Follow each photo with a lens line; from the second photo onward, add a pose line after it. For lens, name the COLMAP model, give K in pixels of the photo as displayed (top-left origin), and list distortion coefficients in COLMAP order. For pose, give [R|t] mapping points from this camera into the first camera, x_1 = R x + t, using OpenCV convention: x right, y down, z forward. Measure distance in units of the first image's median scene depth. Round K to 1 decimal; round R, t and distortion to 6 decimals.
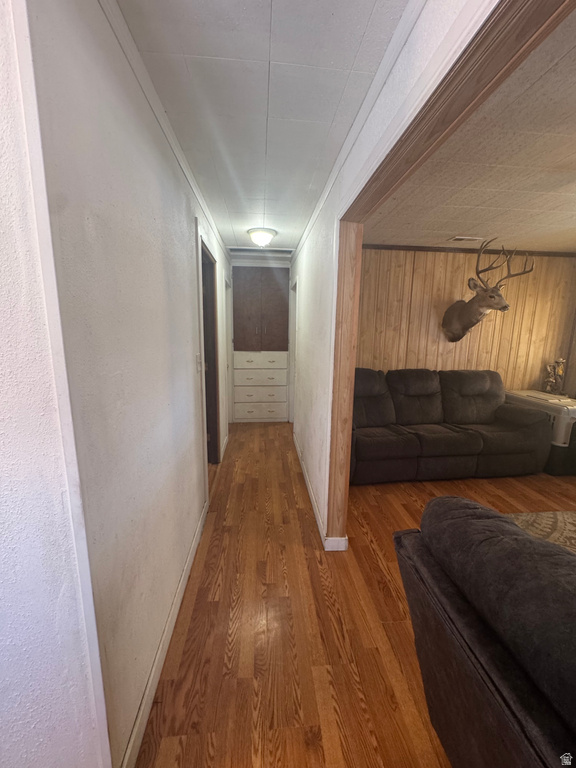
lens RADIAL K [[307.5, 0, 289.2], [0, 307.5, 382.5], [0, 0, 1]] dist [-0.003585, 0.000986]
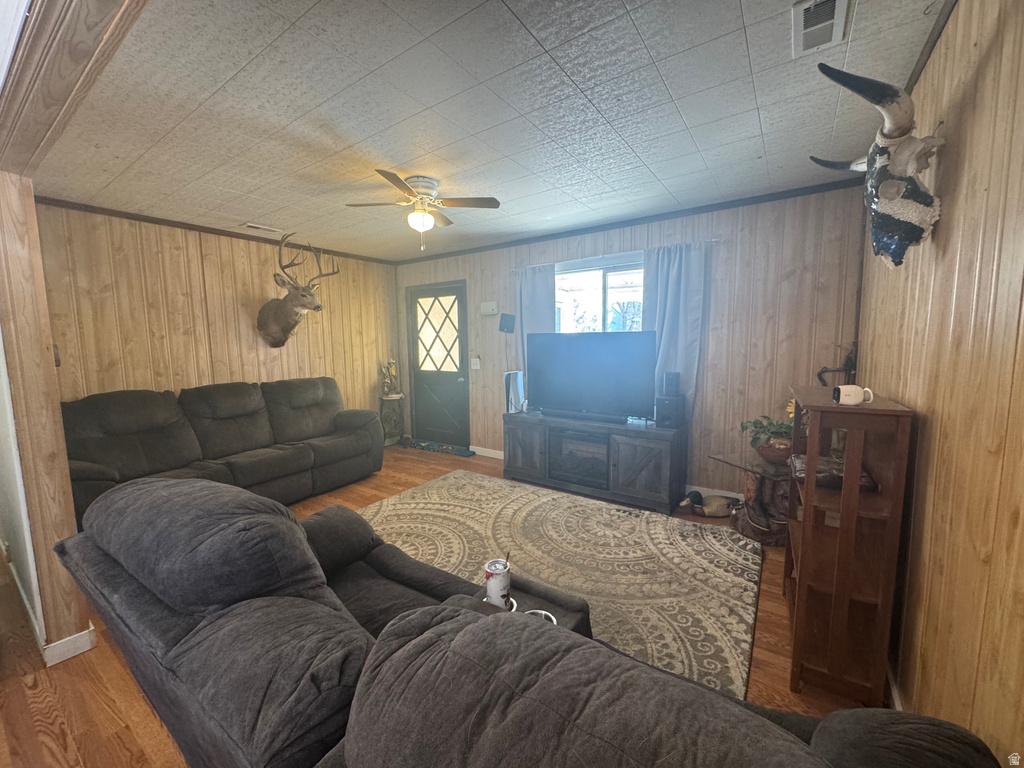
lens RADIAL K [[410.0, 0, 511.1], [0, 410.0, 384.3], [0, 0, 1]] dist [-0.003585, 0.000986]
pose [[0.638359, -0.105978, 0.762408, 0.085282], [0.157659, 0.987480, 0.005257, 0.065625], [-0.753420, 0.116844, 0.647075, -0.202373]]
